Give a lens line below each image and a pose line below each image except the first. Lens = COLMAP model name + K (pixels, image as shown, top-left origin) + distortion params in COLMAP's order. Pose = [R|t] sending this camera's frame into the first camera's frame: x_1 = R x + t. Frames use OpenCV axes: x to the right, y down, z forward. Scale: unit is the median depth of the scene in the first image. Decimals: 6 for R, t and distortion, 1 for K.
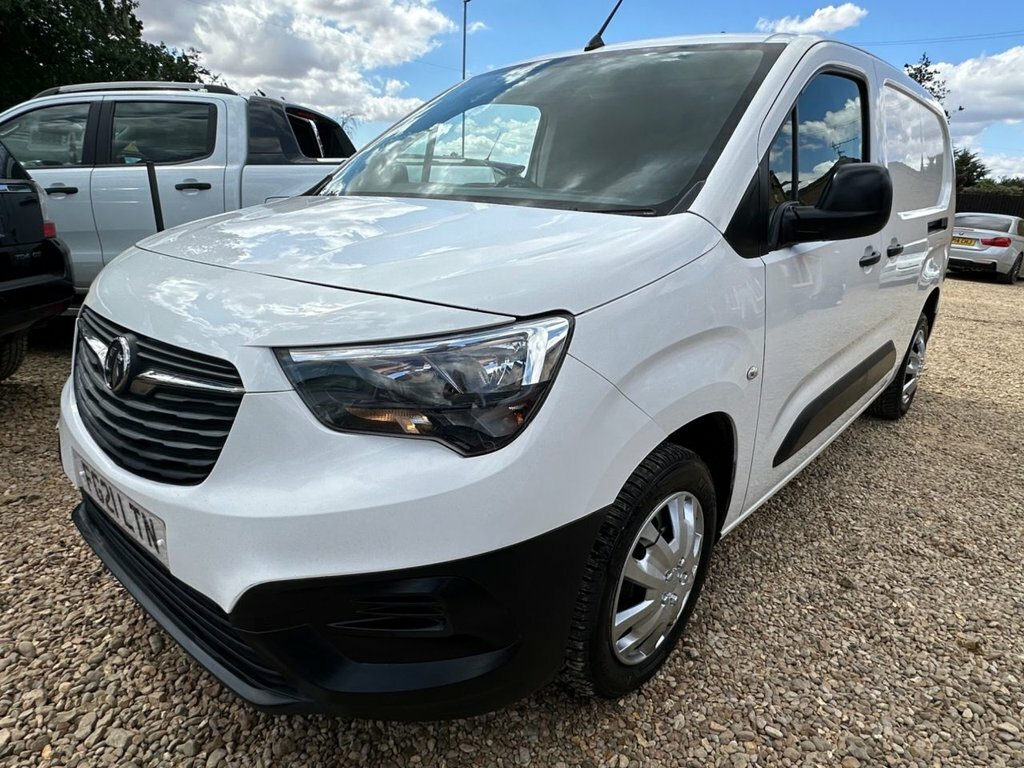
lens RADIAL K [[674.7, 0, 512.0], [0, 674.7, 384.0], [0, 0, 1]] dist [0.000775, 0.000849]
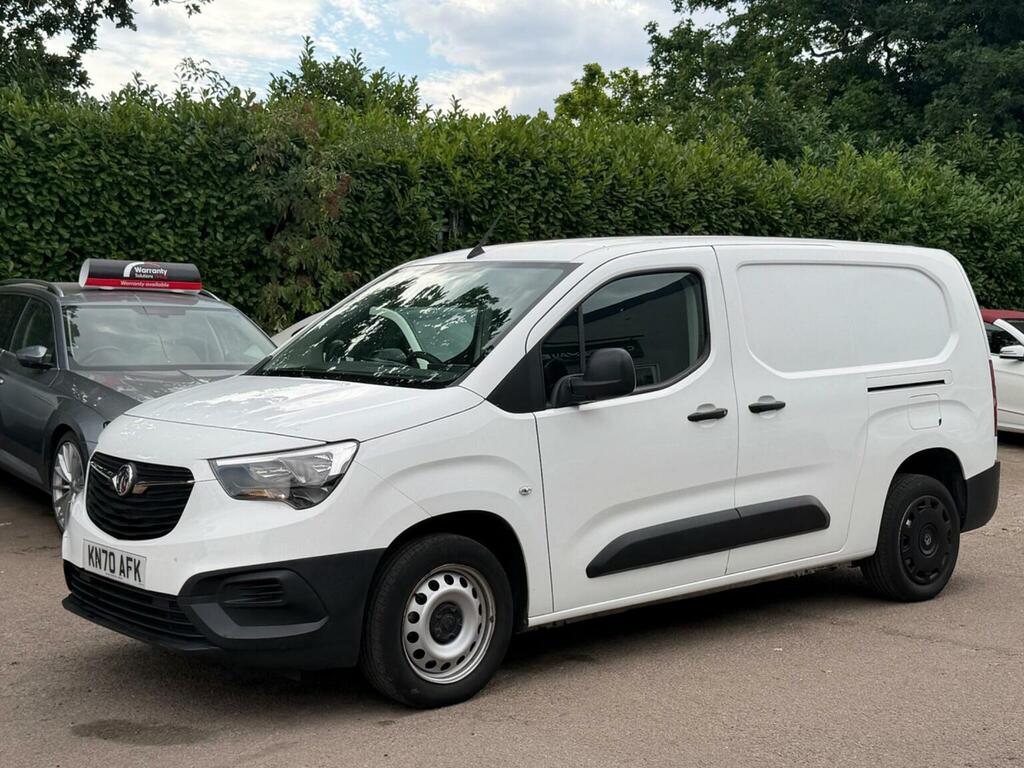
lens RADIAL K [[1443.5, 0, 511.8], [0, 1443.5, 418.3], [0, 0, 1]] dist [0.003131, -0.028915]
pose [[0.987380, -0.013903, -0.157759, 1.125119], [-0.017842, 0.980033, -0.198034, 0.615372], [0.157362, 0.198350, 0.967416, -2.819878]]
